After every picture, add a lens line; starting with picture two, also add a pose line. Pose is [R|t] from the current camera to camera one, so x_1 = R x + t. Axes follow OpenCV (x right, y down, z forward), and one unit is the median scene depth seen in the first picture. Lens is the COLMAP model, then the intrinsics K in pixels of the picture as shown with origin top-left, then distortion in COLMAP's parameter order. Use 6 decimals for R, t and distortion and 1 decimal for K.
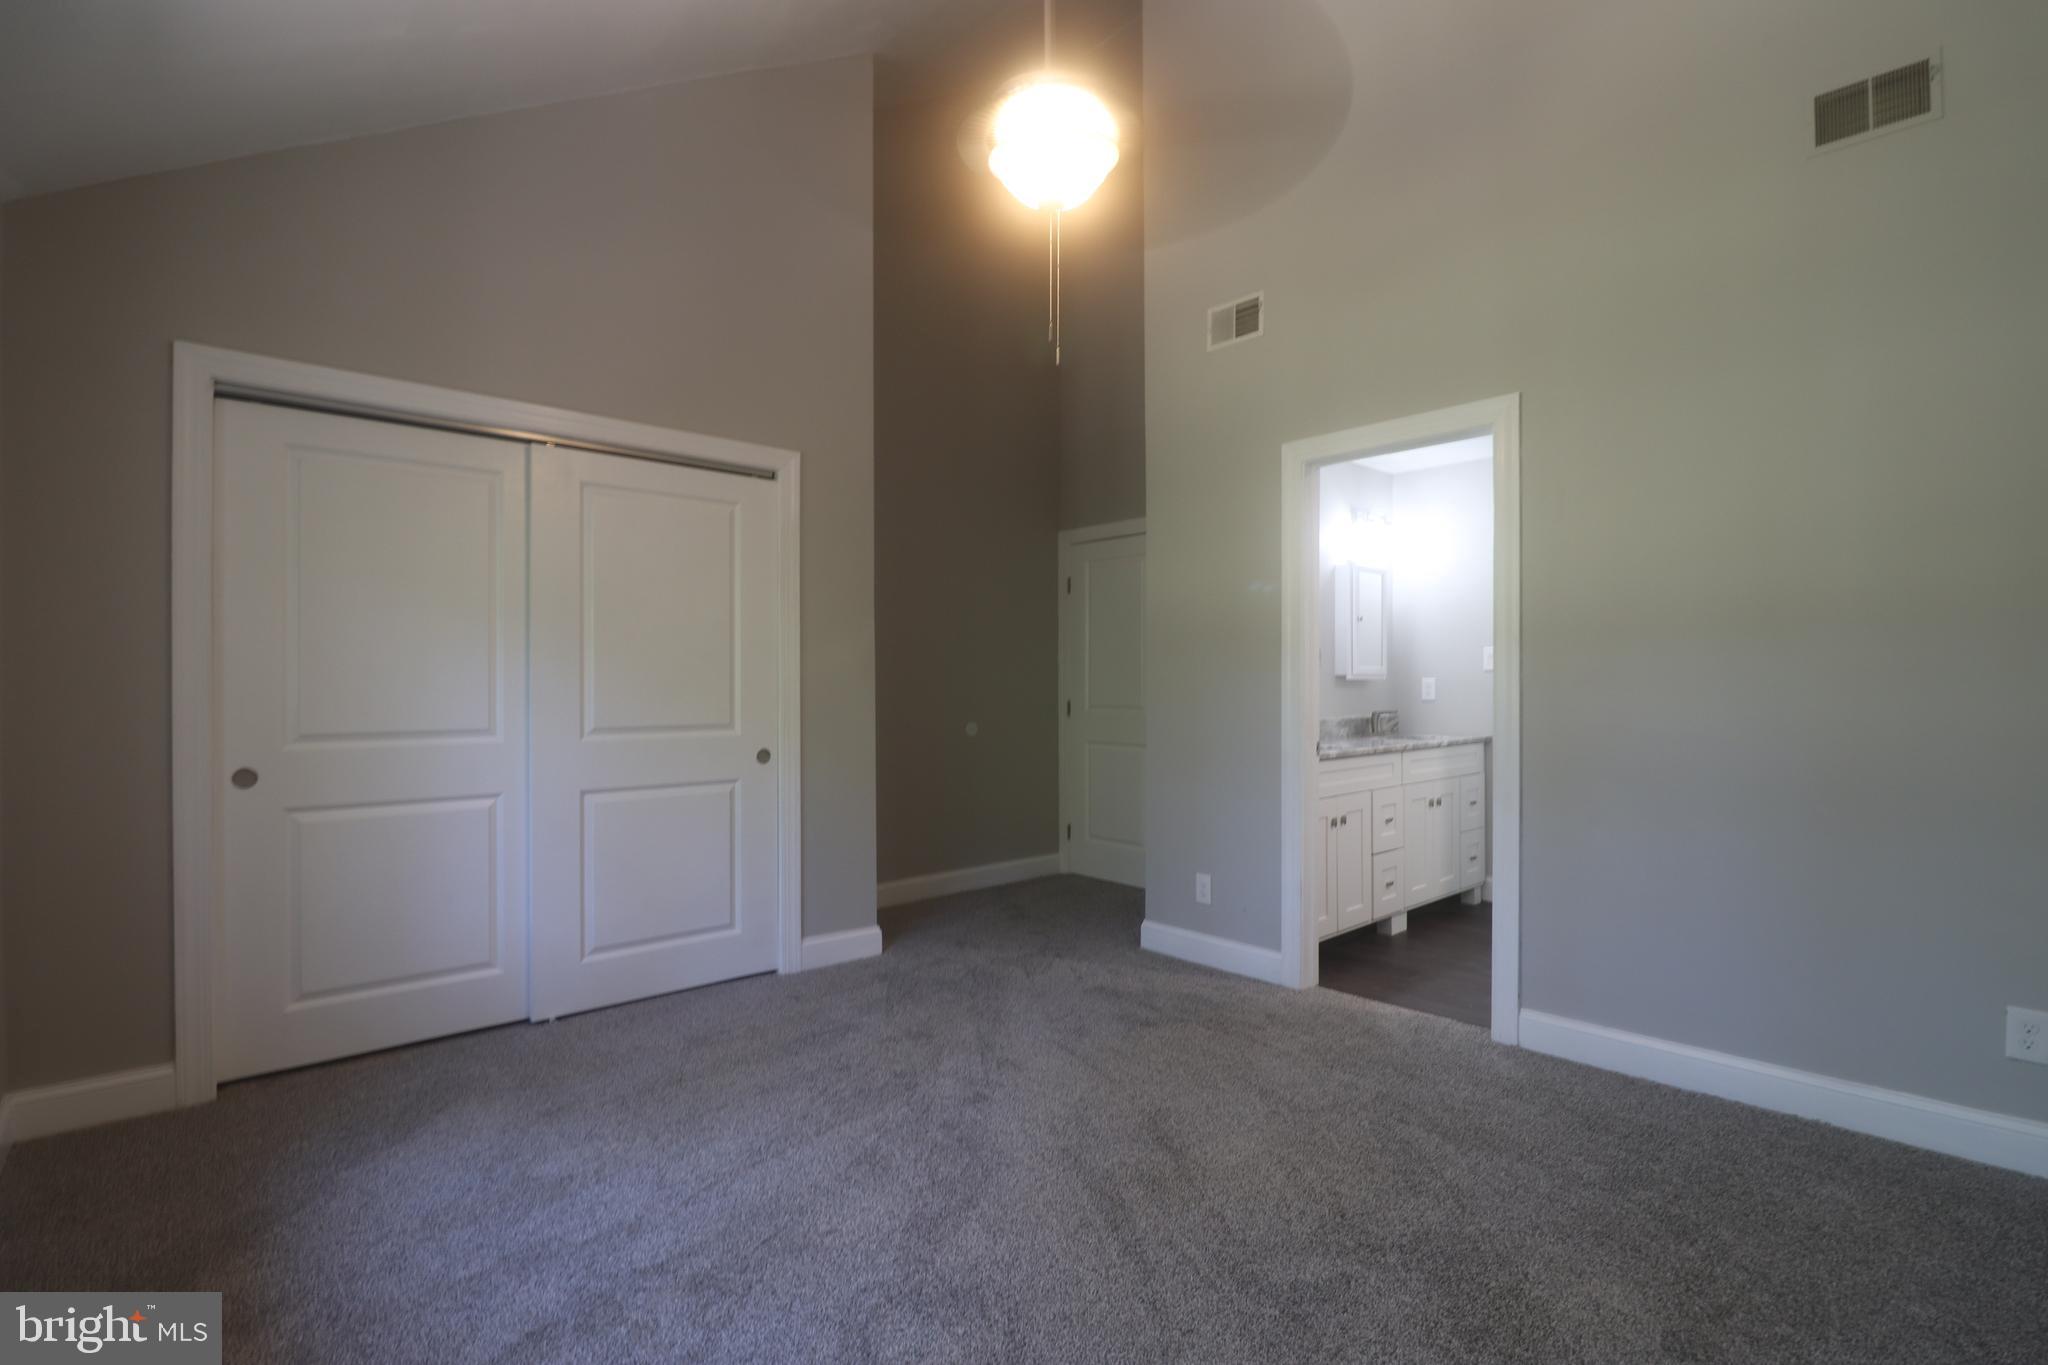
lens RADIAL K [[949.6, 0, 1028.5], [0, 949.6, 682.3], [0, 0, 1]] dist [-0.007530, -0.009092]
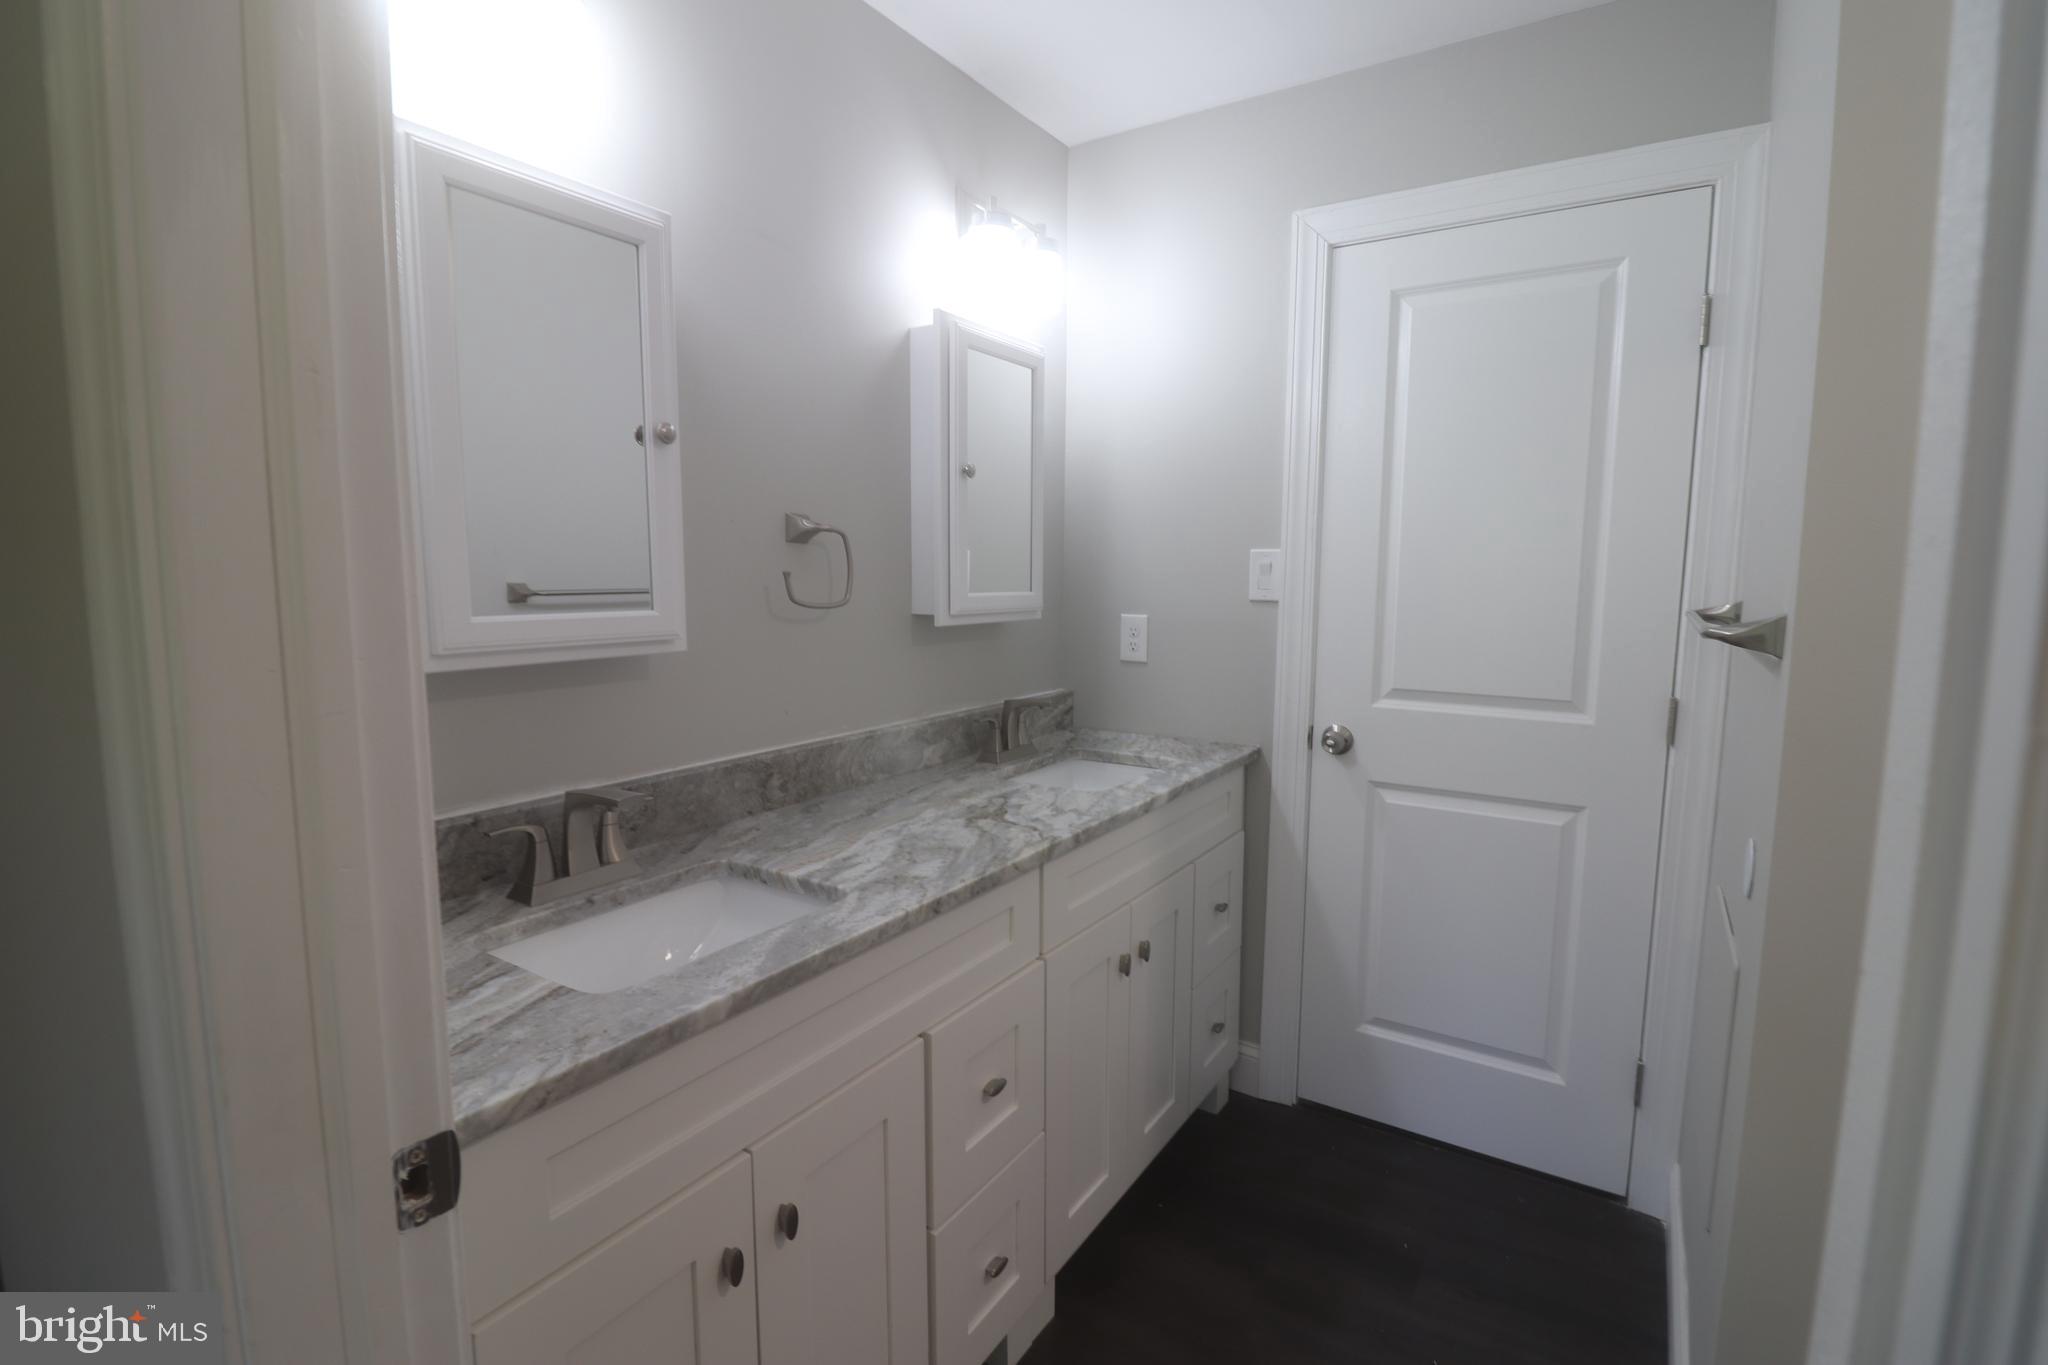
lens RADIAL K [[949.6, 0, 1025.8], [0, 949.6, 681.0], [0, 0, 1]] dist [-0.007530, -0.009092]
pose [[0.964981, -0.023299, 0.261283, 0.264213], [-0.005713, 0.993945, 0.109731, -0.023673], [-0.262258, -0.107381, 0.959005, 0.600417]]
